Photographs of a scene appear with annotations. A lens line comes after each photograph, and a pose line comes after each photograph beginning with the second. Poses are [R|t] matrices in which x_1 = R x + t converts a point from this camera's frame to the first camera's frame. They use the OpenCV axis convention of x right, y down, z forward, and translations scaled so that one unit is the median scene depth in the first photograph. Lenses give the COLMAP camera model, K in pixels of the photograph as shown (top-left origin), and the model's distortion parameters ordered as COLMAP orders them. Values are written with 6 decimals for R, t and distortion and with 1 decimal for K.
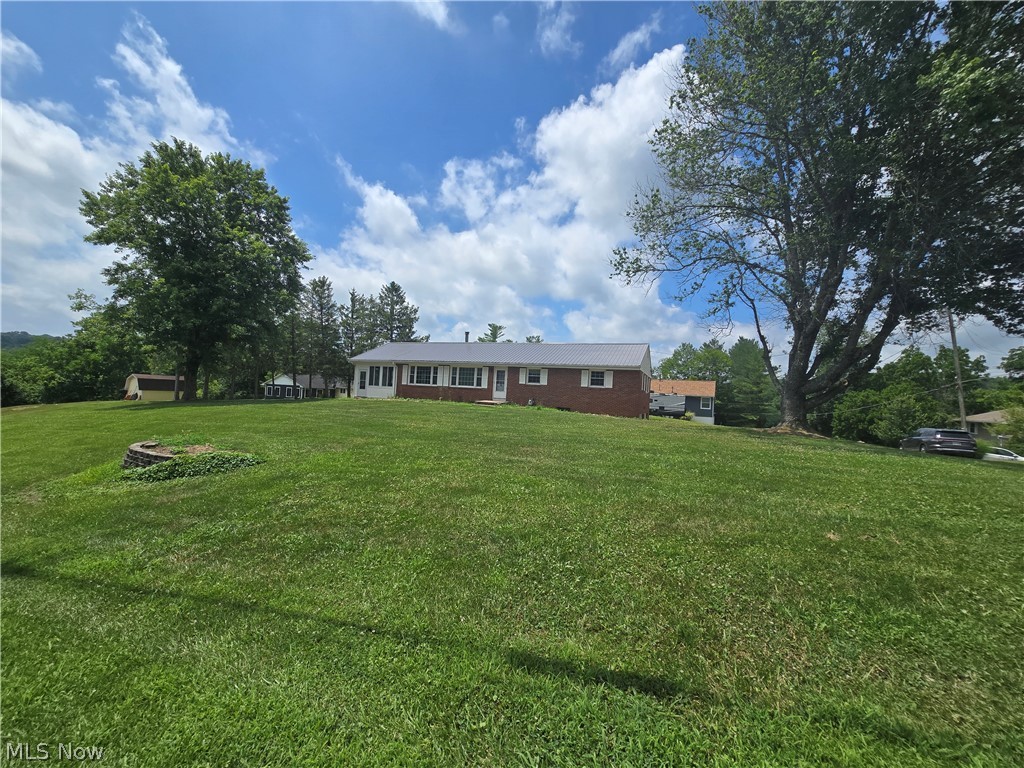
lens RADIAL K [[421.9, 0, 510.5], [0, 421.9, 385.2], [0, 0, 1]] dist [-0.005650, 0.000060]
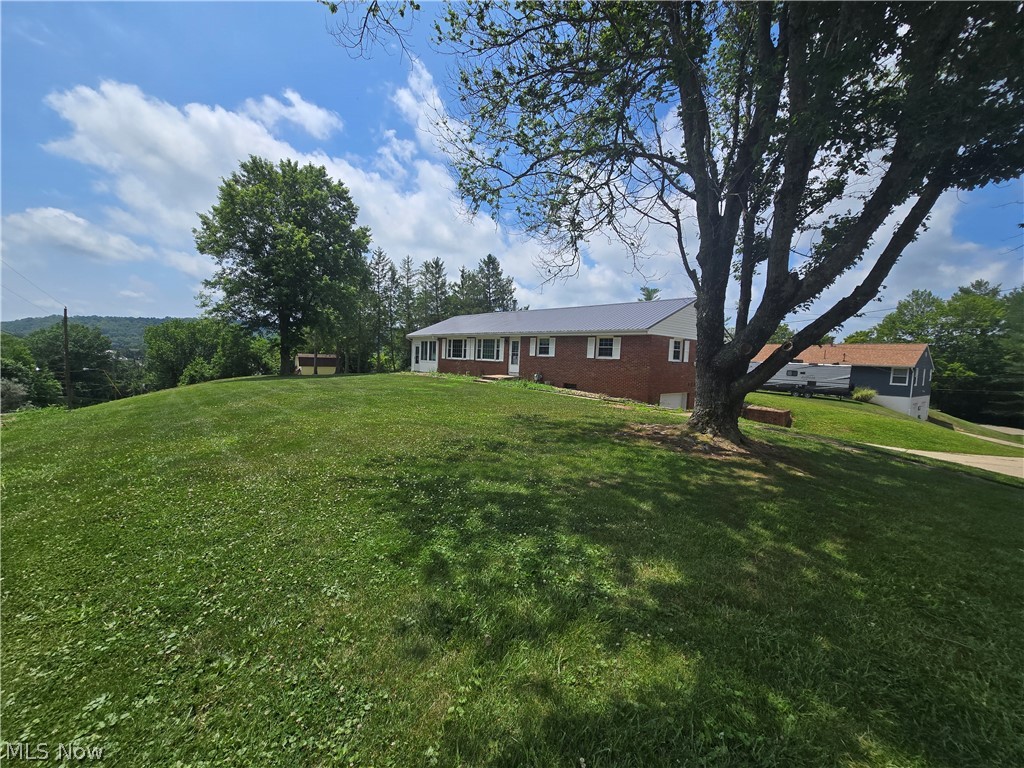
lens RADIAL K [[421.9, 0, 510.5], [0, 421.9, 385.2], [0, 0, 1]] dist [-0.005650, 0.000060]
pose [[0.897765, 0.010337, -0.440353, 0.327529], [0.019518, 0.997809, 0.063215, 0.001030], [0.440042, -0.065347, 0.895596, 0.177949]]
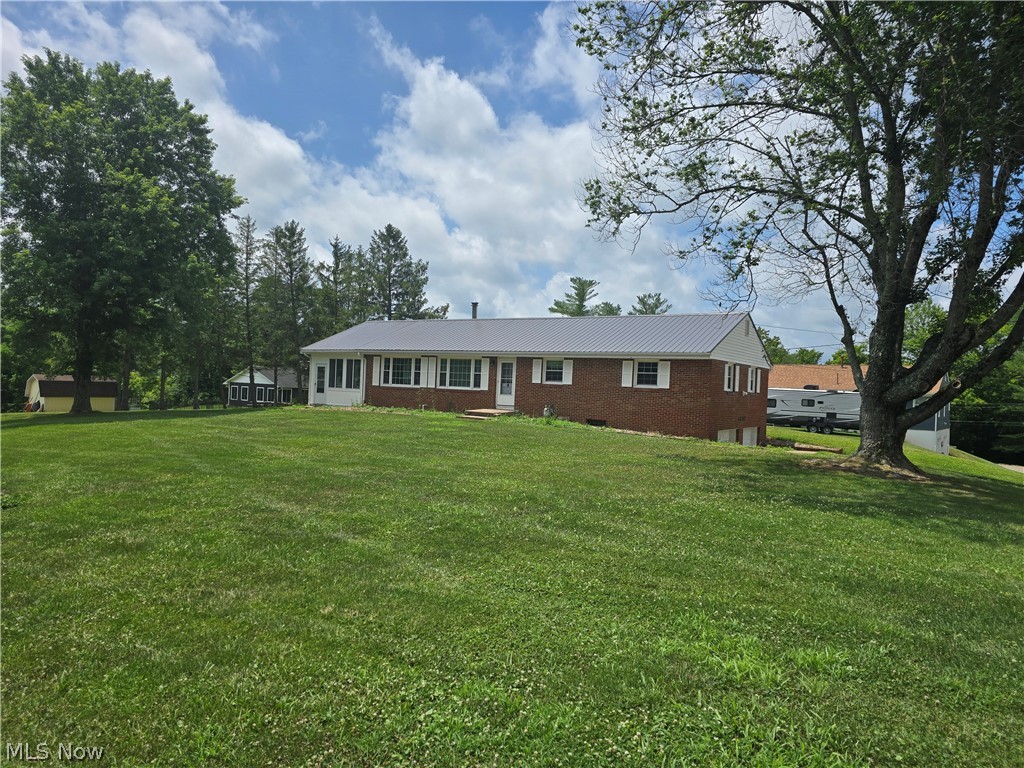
lens RADIAL K [[689.7, 0, 515.1], [0, 689.7, 385.8], [0, 0, 1]] dist [0.078849, -0.079966]
pose [[0.983158, -0.014650, -0.182167, 0.166259], [0.017564, 0.999742, 0.014394, -0.013268], [0.181910, -0.017351, 0.983162, -0.039610]]
